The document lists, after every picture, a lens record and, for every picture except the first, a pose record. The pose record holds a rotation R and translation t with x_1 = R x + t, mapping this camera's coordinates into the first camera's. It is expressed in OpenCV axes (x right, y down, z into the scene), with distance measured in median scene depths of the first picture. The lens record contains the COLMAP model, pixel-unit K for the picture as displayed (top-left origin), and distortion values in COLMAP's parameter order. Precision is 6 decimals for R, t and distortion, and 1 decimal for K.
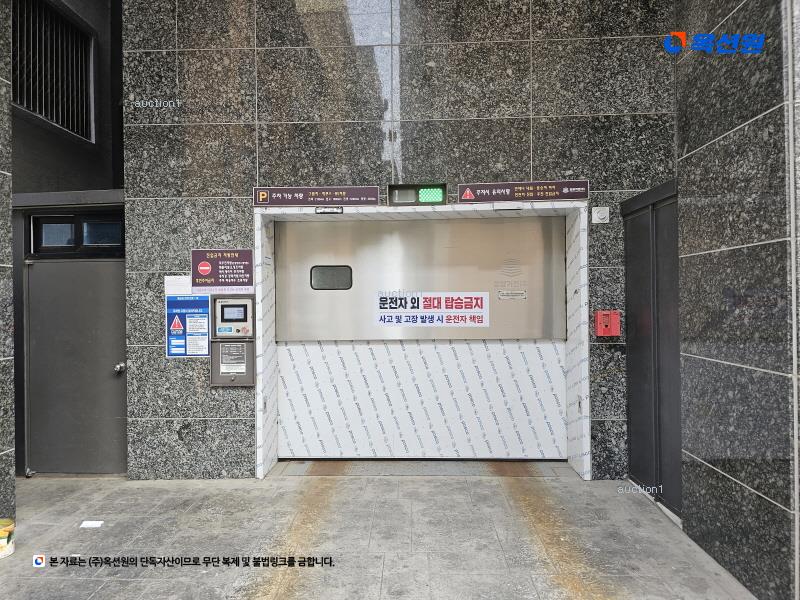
lens RADIAL K [[547.0, 0, 399.6], [0, 547.0, 300.5], [0, 0, 1]] dist [0.053593, -0.041919]
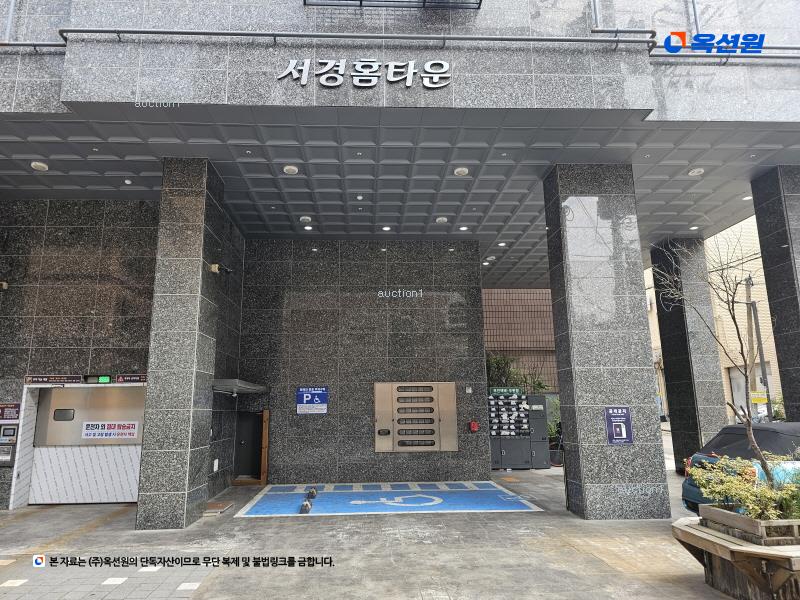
lens RADIAL K [[547.0, 0, 393.9], [0, 547.0, 299.7], [0, 0, 1]] dist [0.053593, -0.041919]
pose [[0.998045, 0.014751, 0.060727, 1.116523], [-0.002534, 0.980497, -0.196519, -0.065140], [-0.062442, 0.195981, 0.978618, -1.414117]]
